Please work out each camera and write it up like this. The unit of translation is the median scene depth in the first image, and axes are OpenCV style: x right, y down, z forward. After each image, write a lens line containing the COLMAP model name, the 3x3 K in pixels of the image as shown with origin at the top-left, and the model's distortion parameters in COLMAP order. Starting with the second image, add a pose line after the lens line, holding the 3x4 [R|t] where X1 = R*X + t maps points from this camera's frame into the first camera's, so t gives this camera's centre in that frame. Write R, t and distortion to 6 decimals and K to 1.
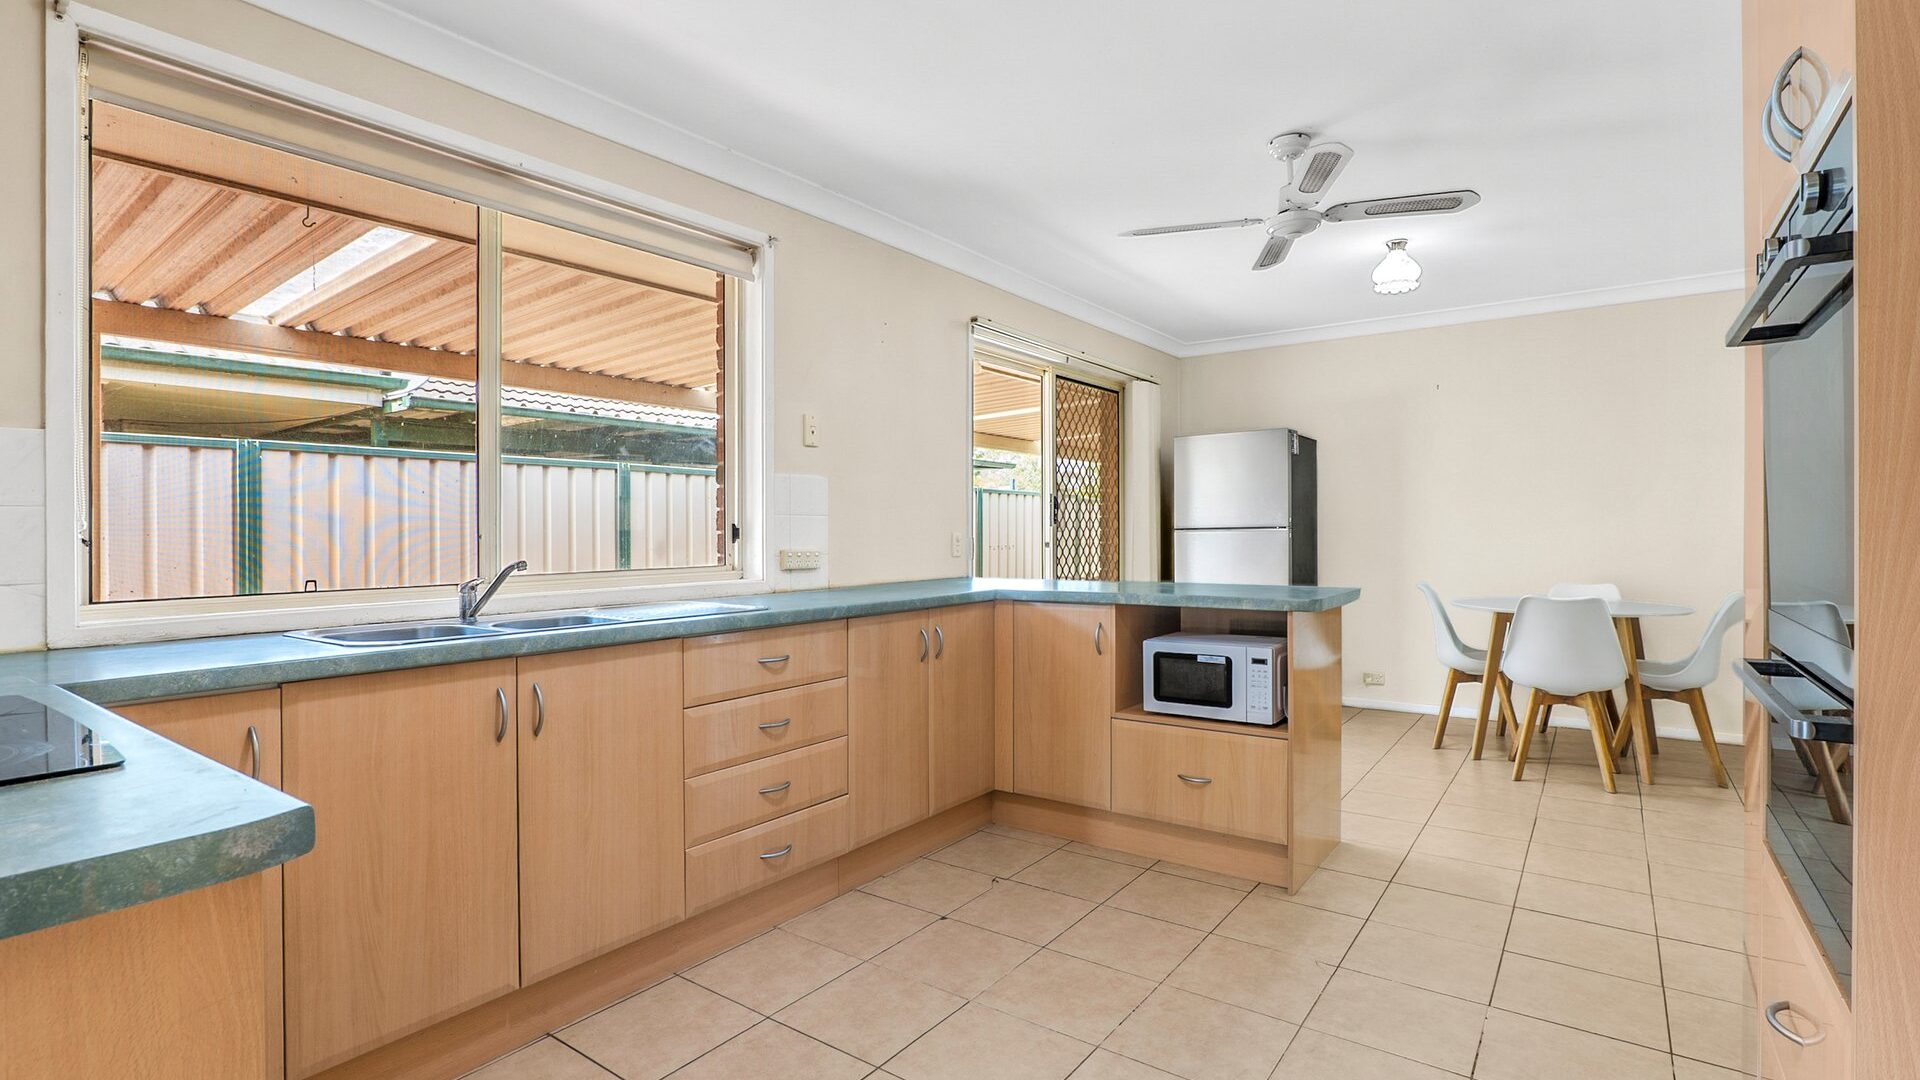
lens RADIAL K [[888.8, 0, 959.1], [0, 888.8, 539.4], [0, 0, 1]] dist [-0.022818, -0.001117]
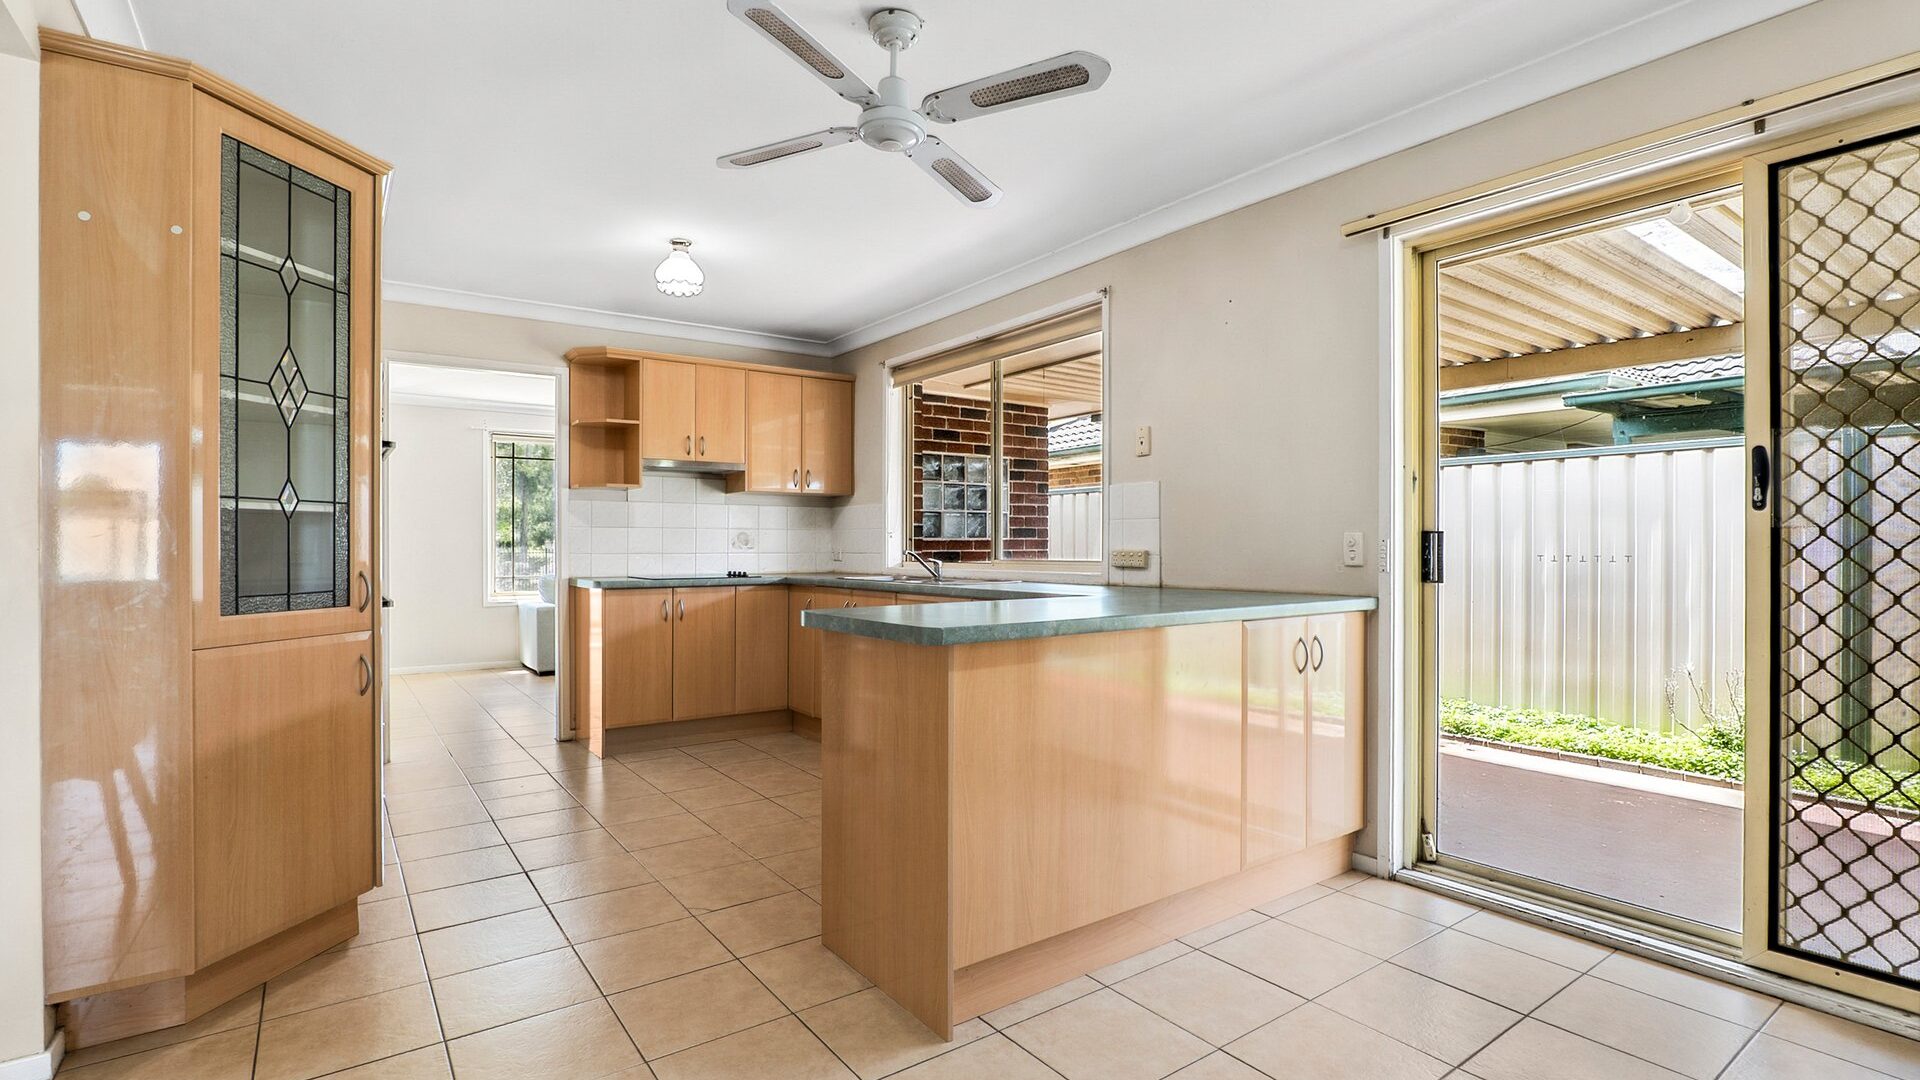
lens RADIAL K [[888.8, 0, 962.2], [0, 888.8, 545.5], [0, 0, 1]] dist [-0.022818, -0.001117]
pose [[-0.300337, 0.014405, -0.953724, 1.030640], [0.000524, 0.999888, 0.014937, -0.012083], [0.953833, 0.003986, -0.300311, 1.219433]]
